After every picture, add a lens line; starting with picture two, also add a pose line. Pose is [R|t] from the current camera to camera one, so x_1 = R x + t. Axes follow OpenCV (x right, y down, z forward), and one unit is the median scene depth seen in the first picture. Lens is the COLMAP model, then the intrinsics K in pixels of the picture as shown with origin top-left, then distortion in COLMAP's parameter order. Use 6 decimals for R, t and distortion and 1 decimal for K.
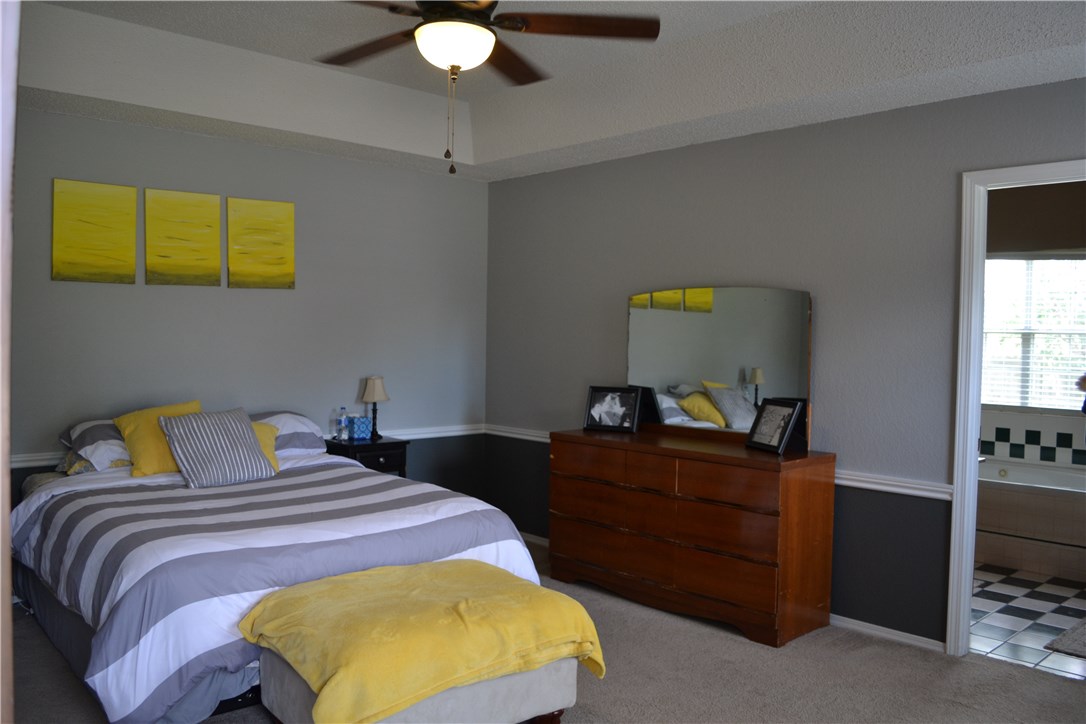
lens RADIAL K [[864.6, 0, 543.0], [0, 864.6, 362.0], [0, 0, 1]] dist [-0.090911, 0.003019]
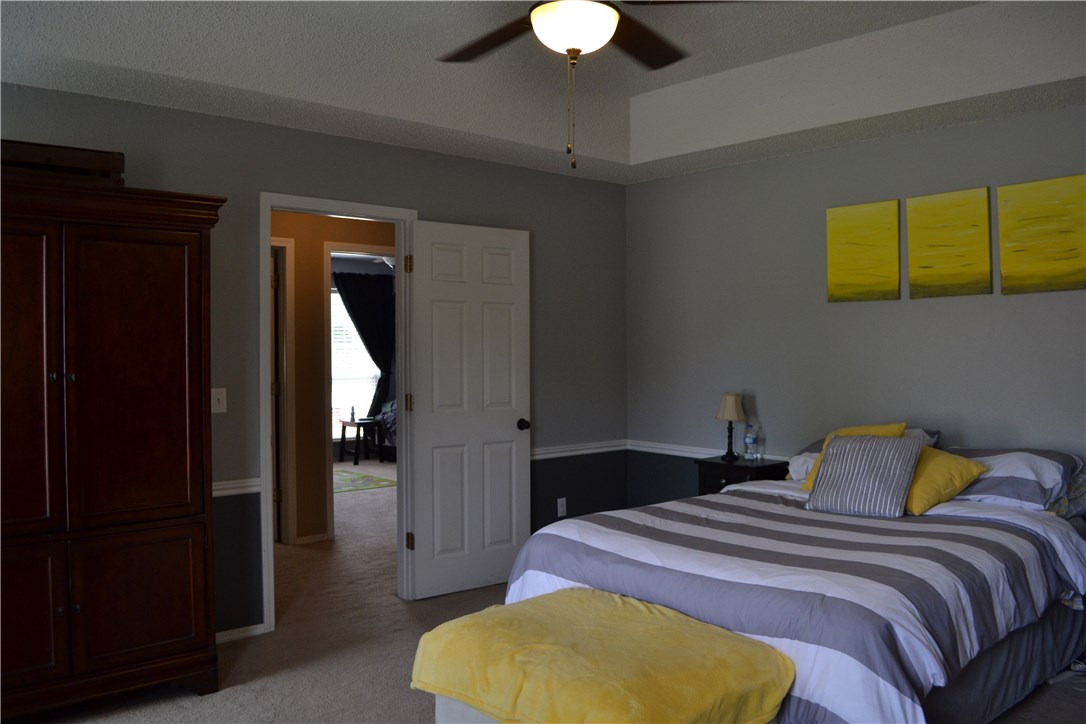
lens RADIAL K [[864.6, 0, 543.0], [0, 864.6, 362.0], [0, 0, 1]] dist [-0.090911, 0.003019]
pose [[-0.015687, 0.000115, -0.999877, 0.499971], [-0.028211, 0.999602, 0.000558, -0.010173], [0.999479, 0.028216, -0.015677, 0.619287]]
